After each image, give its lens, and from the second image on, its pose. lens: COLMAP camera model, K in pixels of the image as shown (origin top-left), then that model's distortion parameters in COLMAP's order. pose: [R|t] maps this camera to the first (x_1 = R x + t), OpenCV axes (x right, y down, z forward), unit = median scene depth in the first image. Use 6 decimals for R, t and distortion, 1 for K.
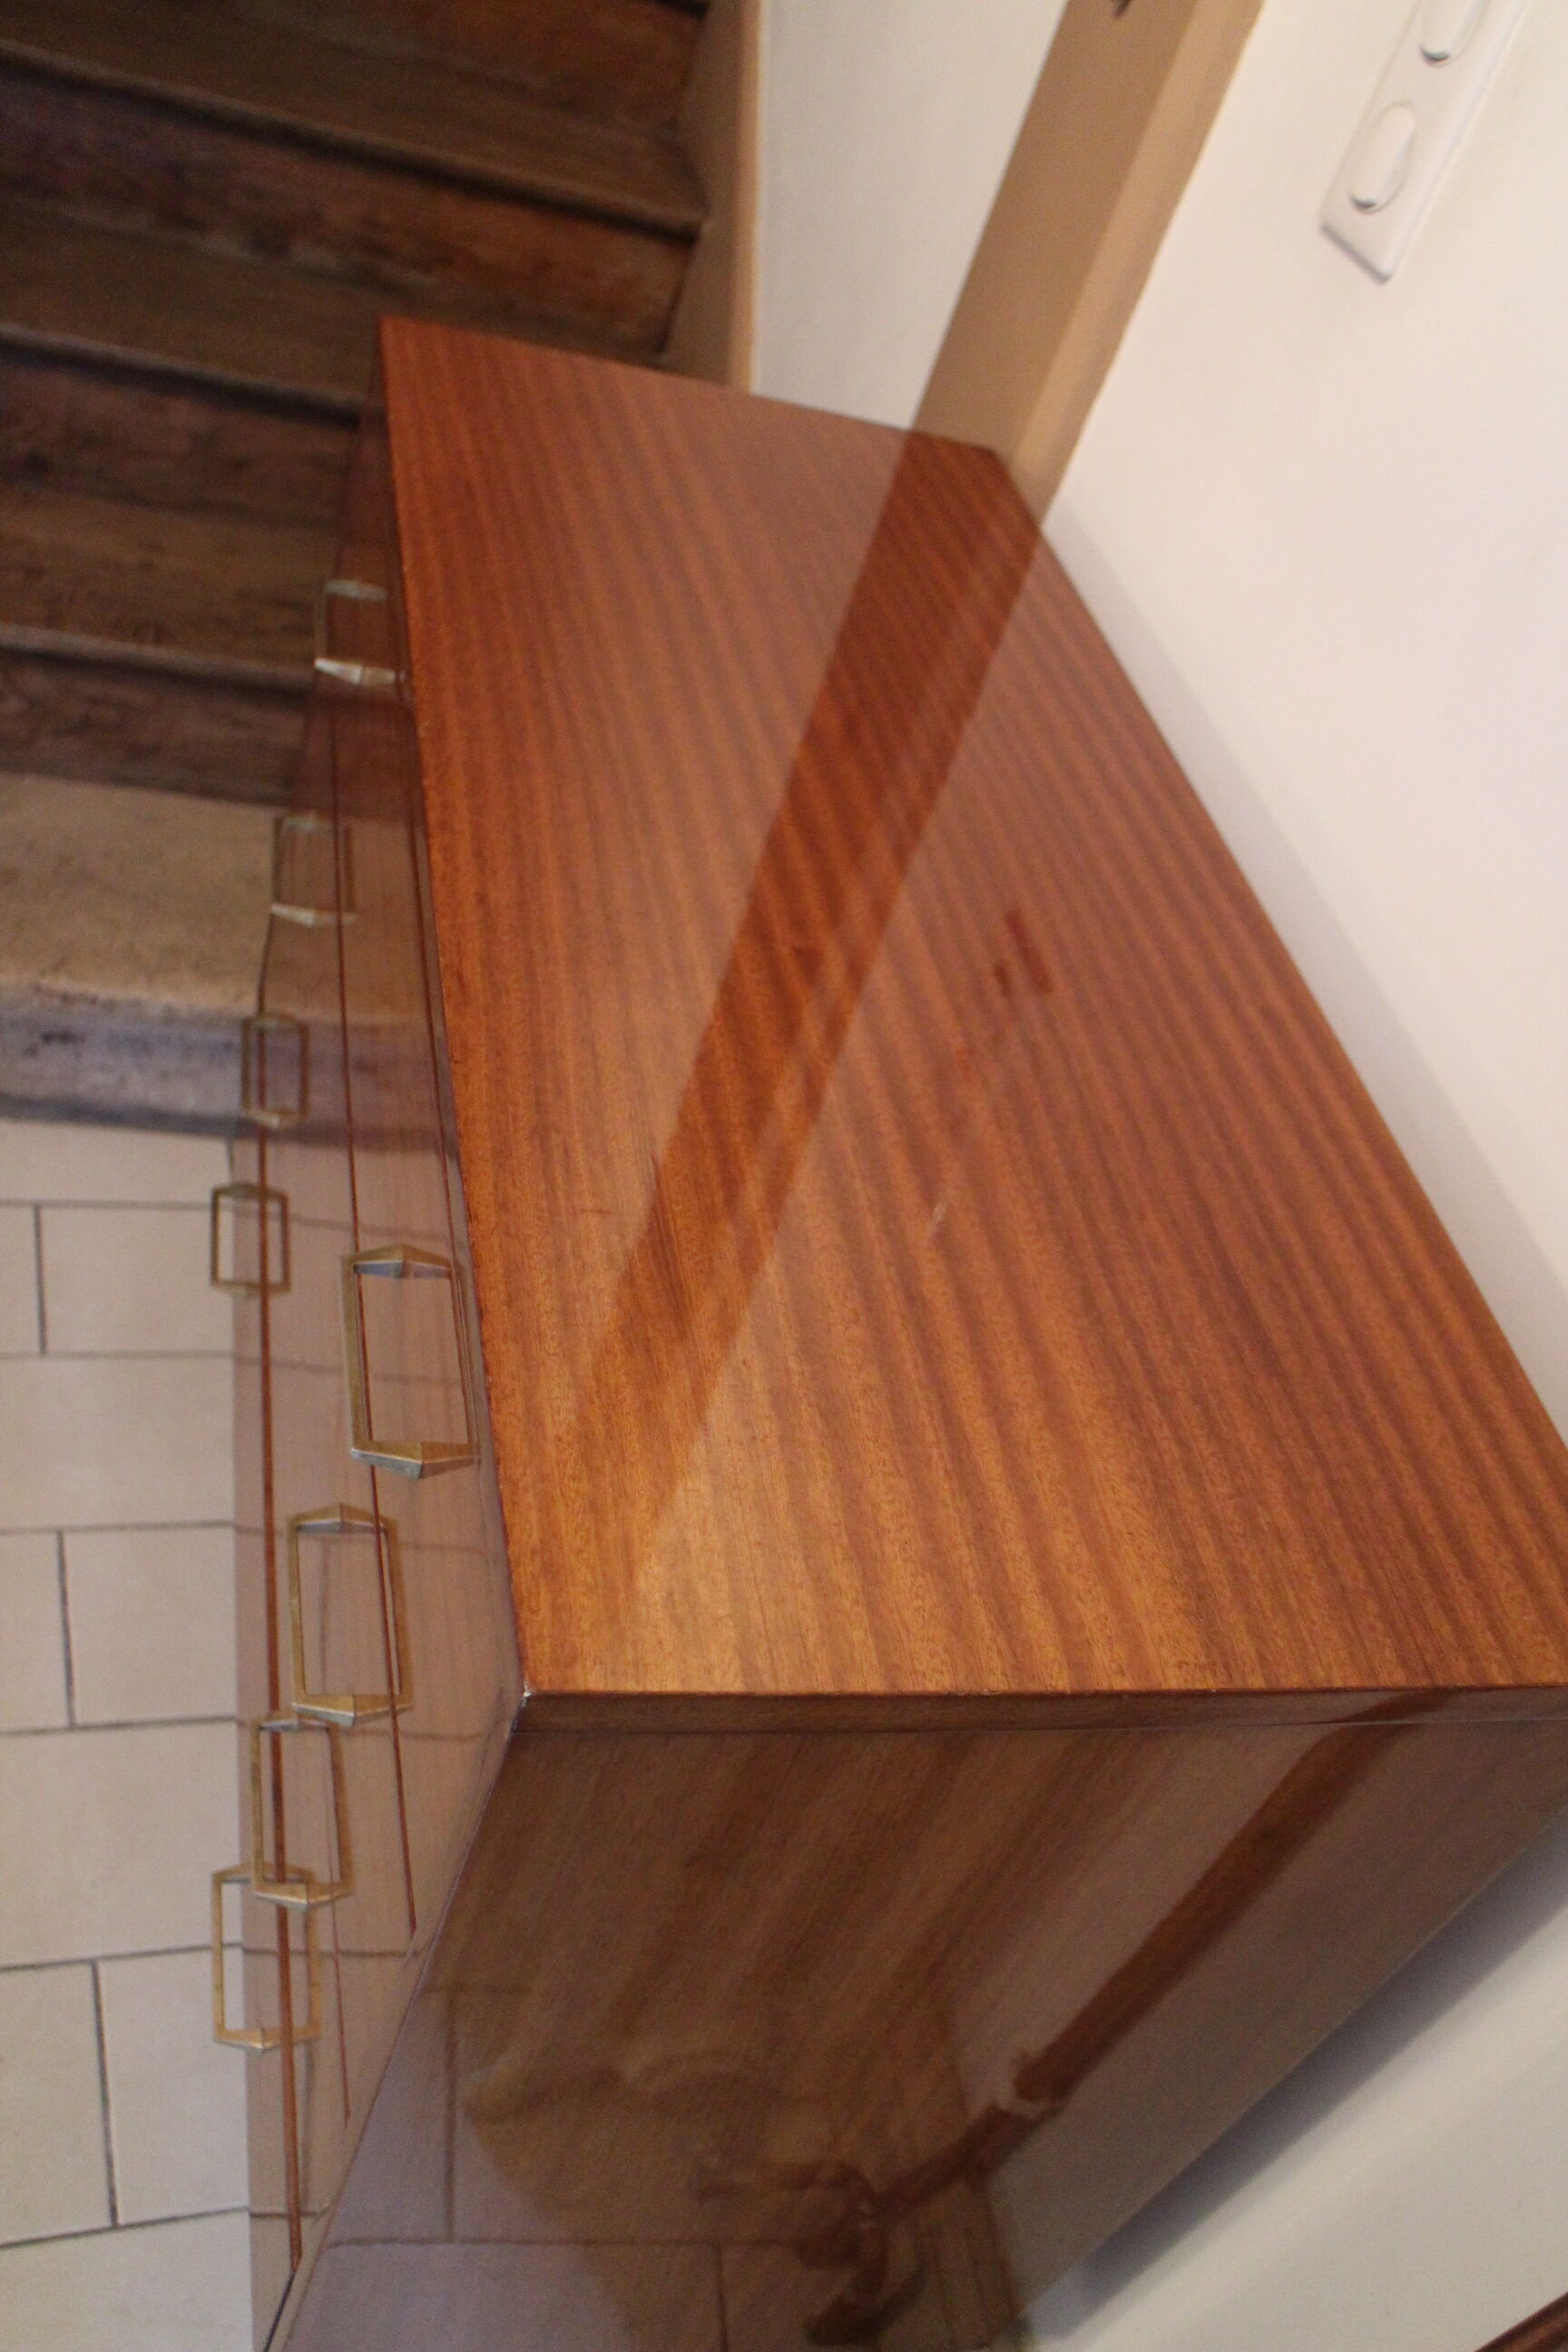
lens RADIAL K [[2084.5, 0, 827.1], [0, 2084.5, 1209.3], [0, 0, 1]] dist [-0.155724, 0.120362]
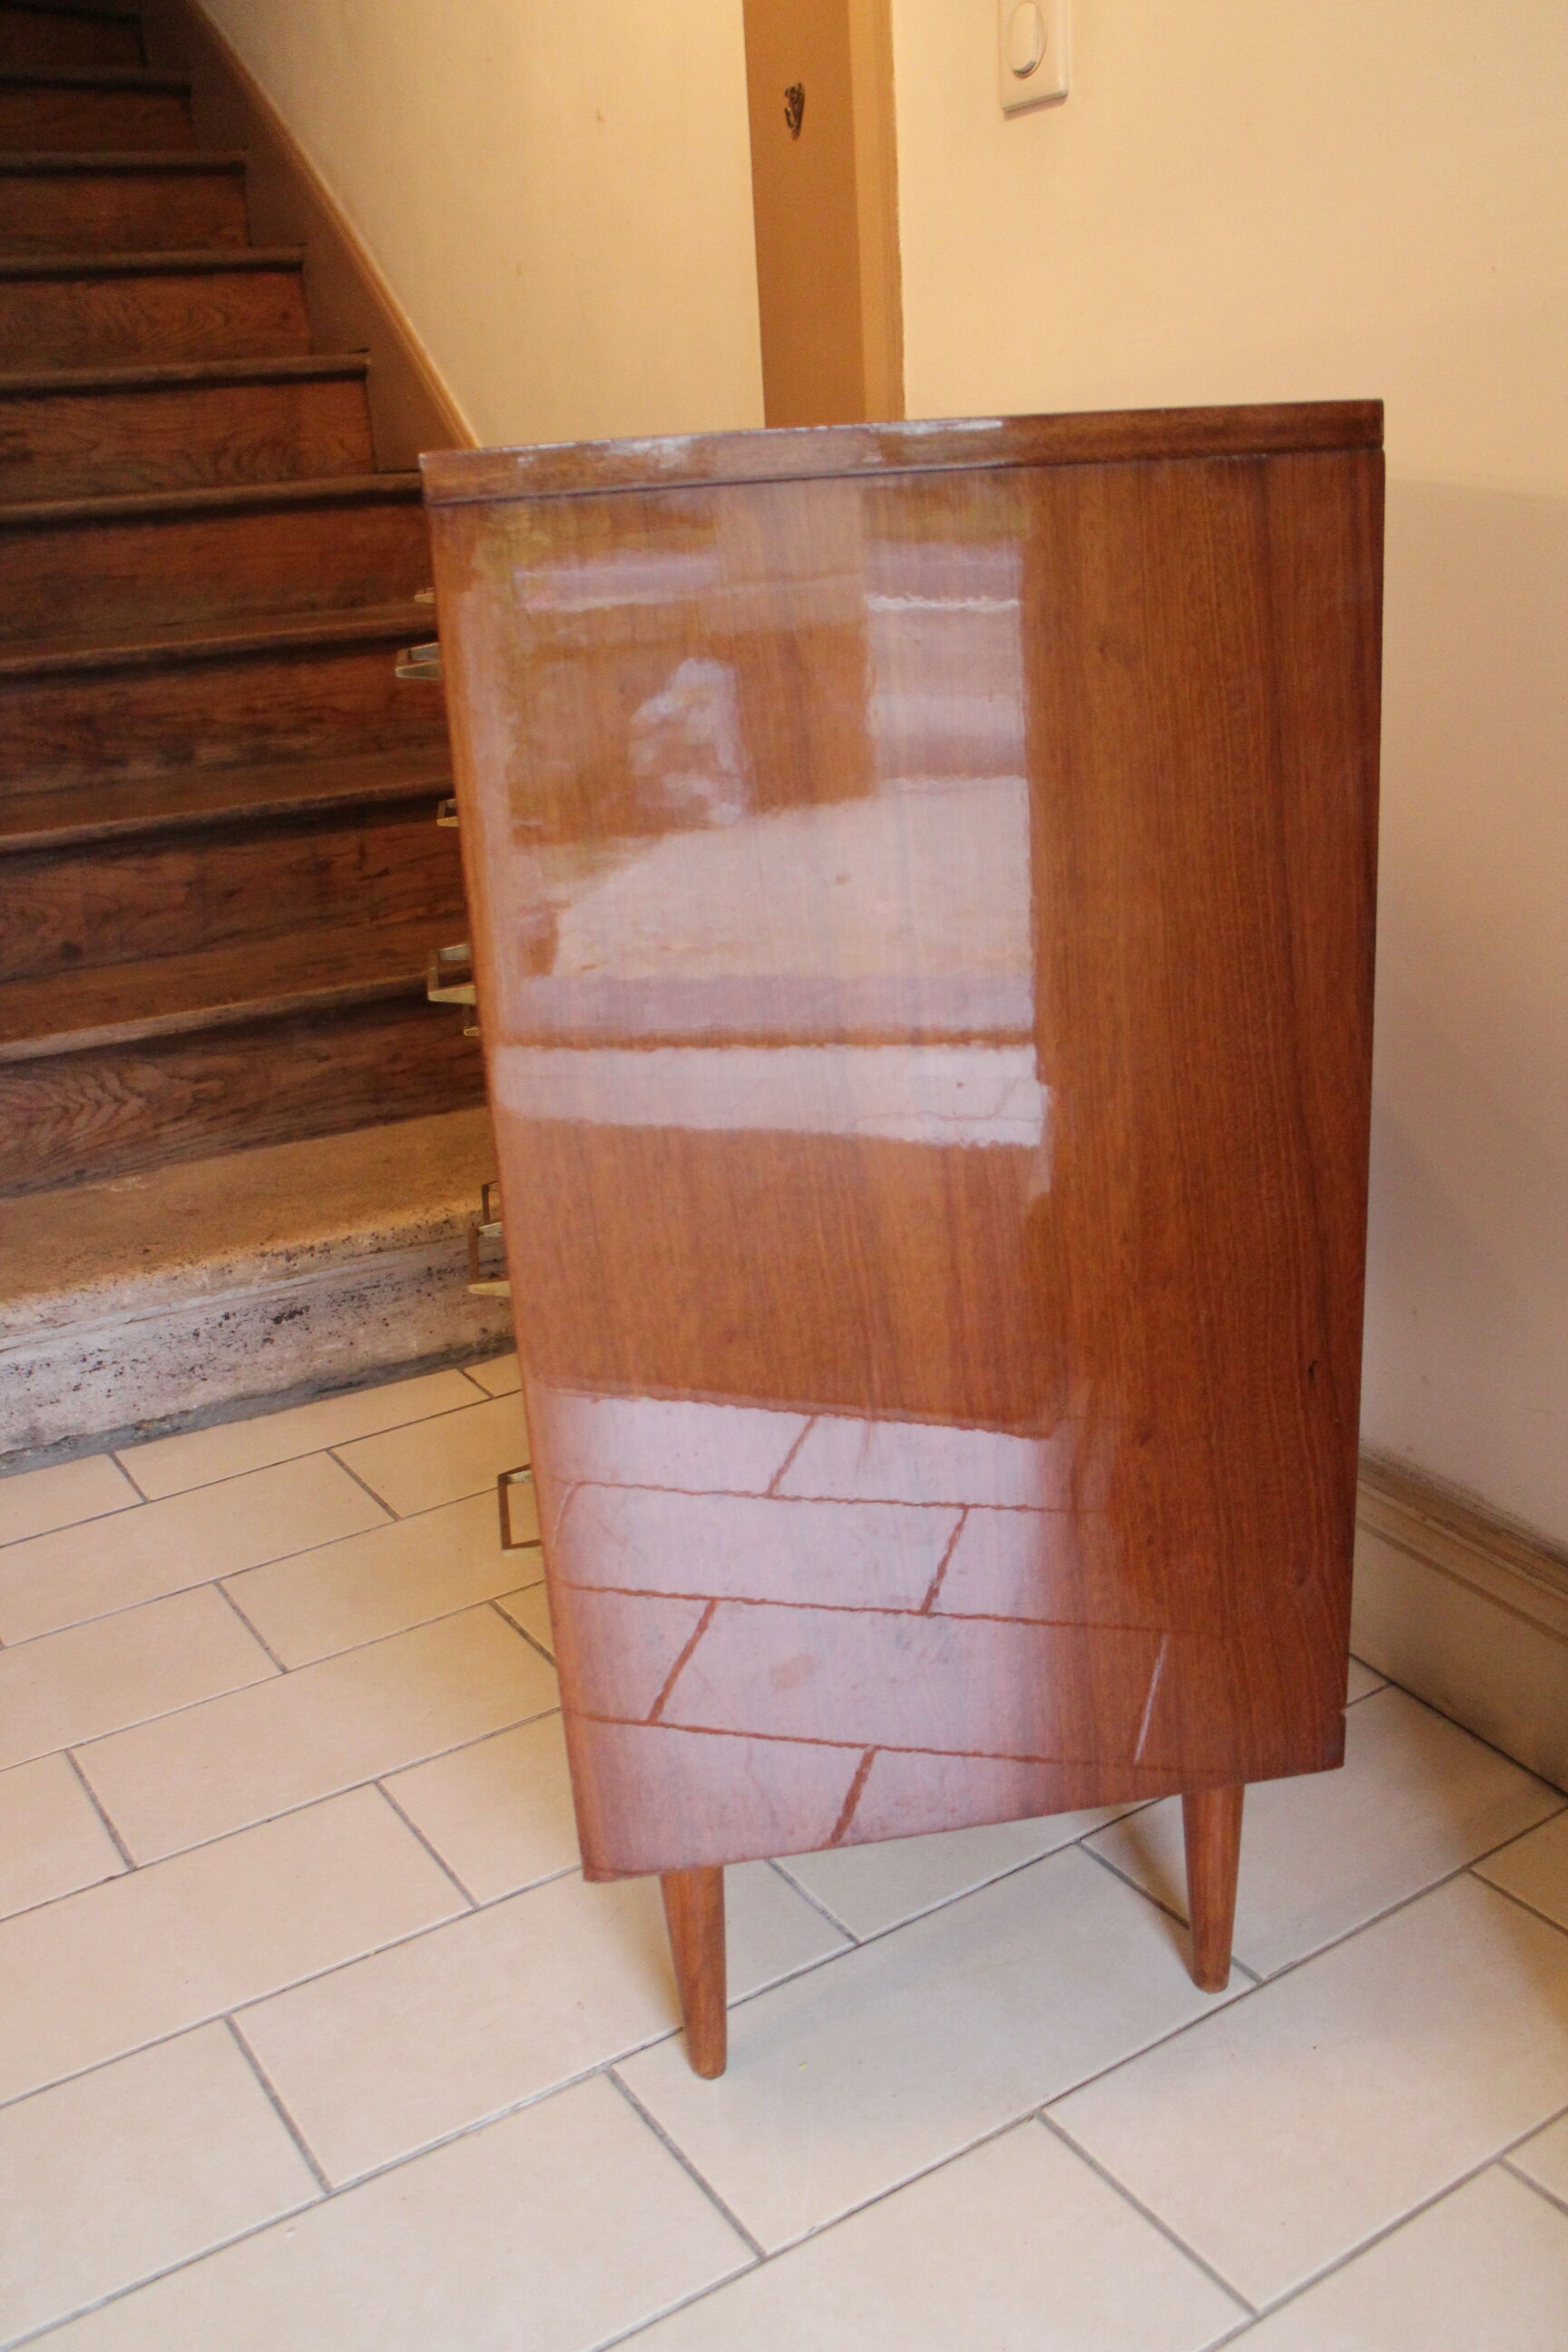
lens RADIAL K [[2139.6, 0, 831.6], [0, 2139.6, 1221.2], [0, 0, 1]] dist [-0.147315, 0.115580]
pose [[0.897139, -0.423403, 0.125984, -0.222627], [0.441201, 0.844608, -0.303281, 0.330383], [0.022003, 0.327670, 0.944536, -0.085334]]
